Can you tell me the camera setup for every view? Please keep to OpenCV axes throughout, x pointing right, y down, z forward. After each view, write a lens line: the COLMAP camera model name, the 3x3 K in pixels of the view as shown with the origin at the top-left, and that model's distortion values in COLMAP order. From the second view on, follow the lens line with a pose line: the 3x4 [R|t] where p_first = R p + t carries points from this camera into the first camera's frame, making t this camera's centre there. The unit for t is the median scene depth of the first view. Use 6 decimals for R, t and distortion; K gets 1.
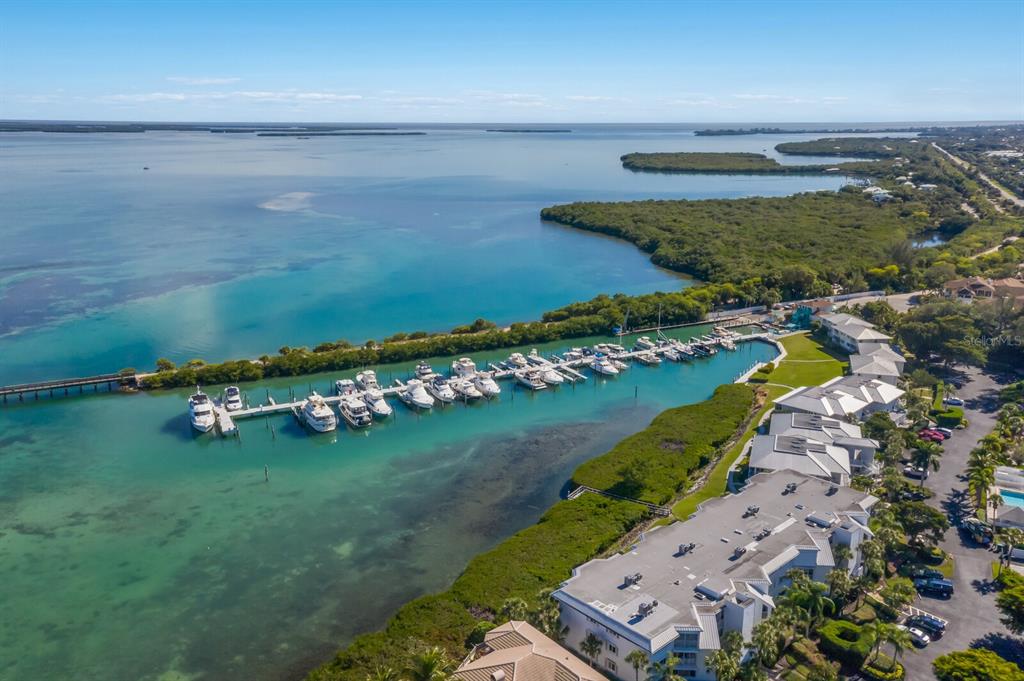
lens RADIAL K [[814.3, 0, 512.0], [0, 814.3, 340.5], [0, 0, 1]] dist [0.029228, 0.011471]
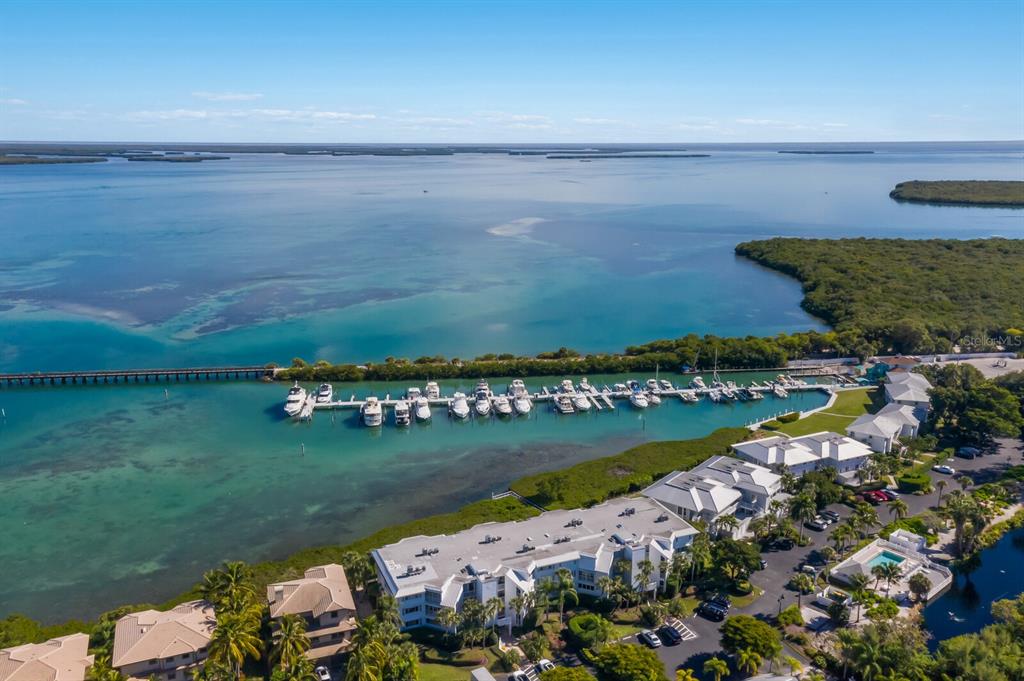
lens RADIAL K [[814.3, 0, 512.0], [0, 814.3, 340.5], [0, 0, 1]] dist [0.029228, 0.011471]
pose [[0.938457, 0.079883, -0.336032, 0.370560], [-0.087435, 0.996143, -0.007379, -0.029129], [0.334146, 0.036306, 0.941822, -0.121574]]
